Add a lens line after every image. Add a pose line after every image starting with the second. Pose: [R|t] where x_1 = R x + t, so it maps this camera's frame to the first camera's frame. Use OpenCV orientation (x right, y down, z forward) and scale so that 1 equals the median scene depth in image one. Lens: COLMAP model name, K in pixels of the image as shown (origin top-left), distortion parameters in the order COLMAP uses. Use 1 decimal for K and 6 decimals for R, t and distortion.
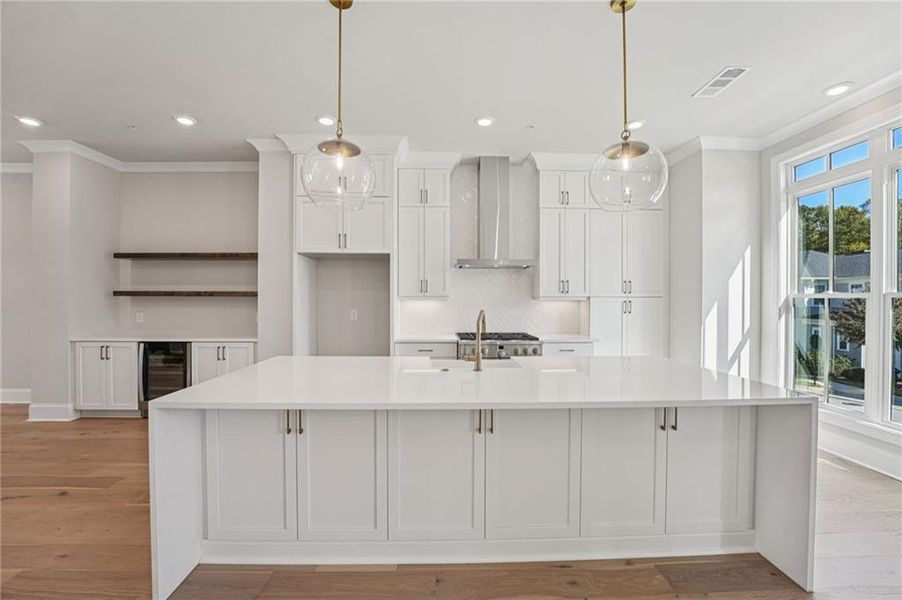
lens RADIAL K [[368.1, 0, 449.4], [0, 368.1, 295.6], [0, 0, 1]] dist [-0.022940, -0.000042]
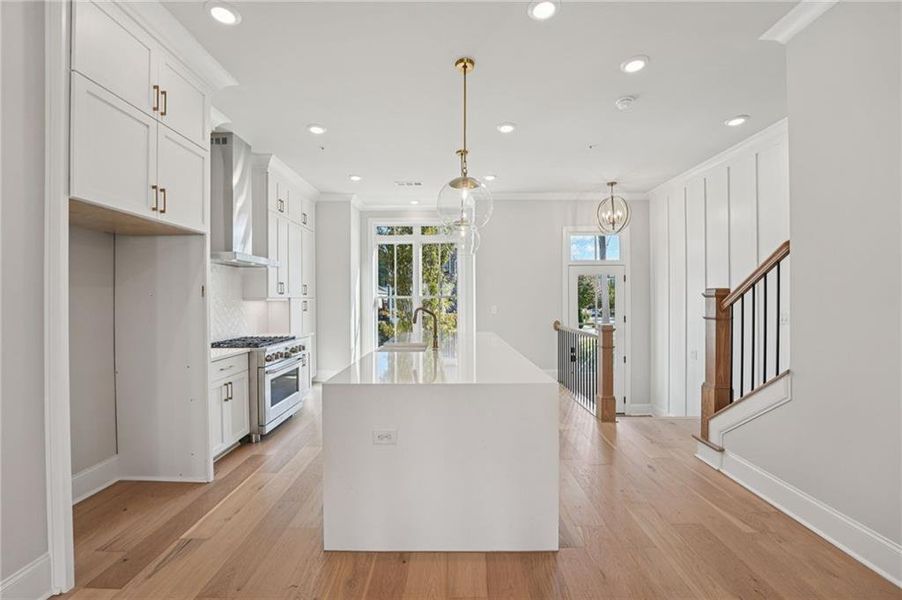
lens RADIAL K [[368.1, 0, 449.4], [0, 368.1, 295.6], [0, 0, 1]] dist [-0.022940, -0.000042]
pose [[0.029930, 0.004221, 0.999543, -0.792315], [0.000687, 0.999991, -0.004243, 0.002089], [-0.999552, 0.000813, 0.029927, 0.500004]]
